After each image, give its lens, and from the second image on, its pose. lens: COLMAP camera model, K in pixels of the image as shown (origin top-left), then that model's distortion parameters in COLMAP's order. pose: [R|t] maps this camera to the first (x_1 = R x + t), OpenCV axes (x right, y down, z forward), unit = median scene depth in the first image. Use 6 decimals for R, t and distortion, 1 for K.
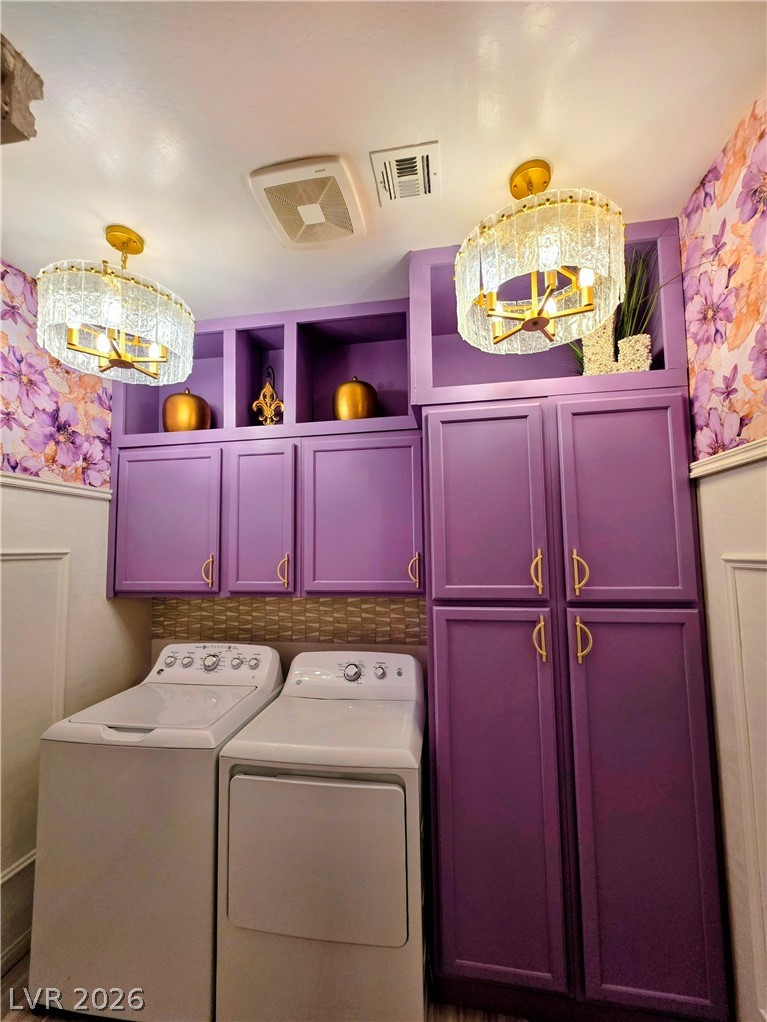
lens RADIAL K [[409.5, 0, 383.2], [0, 409.5, 516.1], [0, 0, 1]] dist [0.003245, -0.000323]
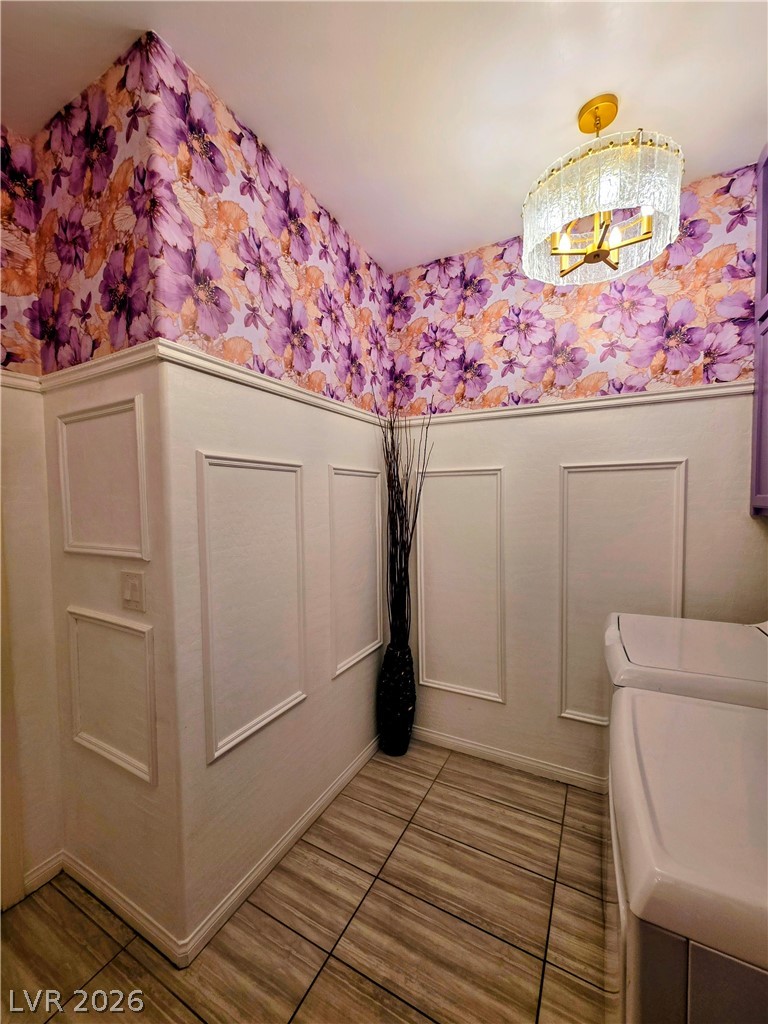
lens RADIAL K [[410.3, 0, 380.3], [0, 410.3, 516.4], [0, 0, 1]] dist [0.003245, -0.000323]
pose [[-0.321349, 0.057882, -0.945190, 0.347329], [0.093365, 0.995204, 0.029203, 0.115328], [0.942347, -0.078863, -0.325212, 0.599416]]
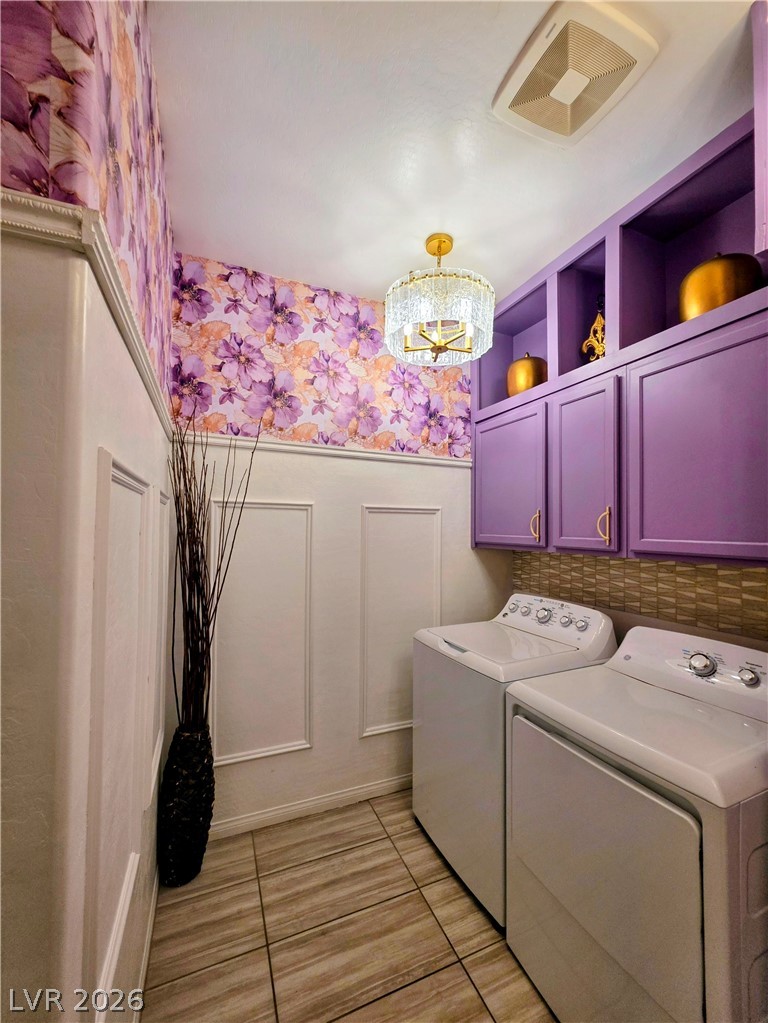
lens RADIAL K [[409.9, 0, 388.6], [0, 409.9, 515.5], [0, 0, 1]] dist [0.003245, -0.000323]
pose [[0.544680, -0.007022, -0.838615, 0.228860], [0.050684, 0.998413, 0.024559, 0.064298], [0.837111, -0.055881, 0.544171, 0.138457]]
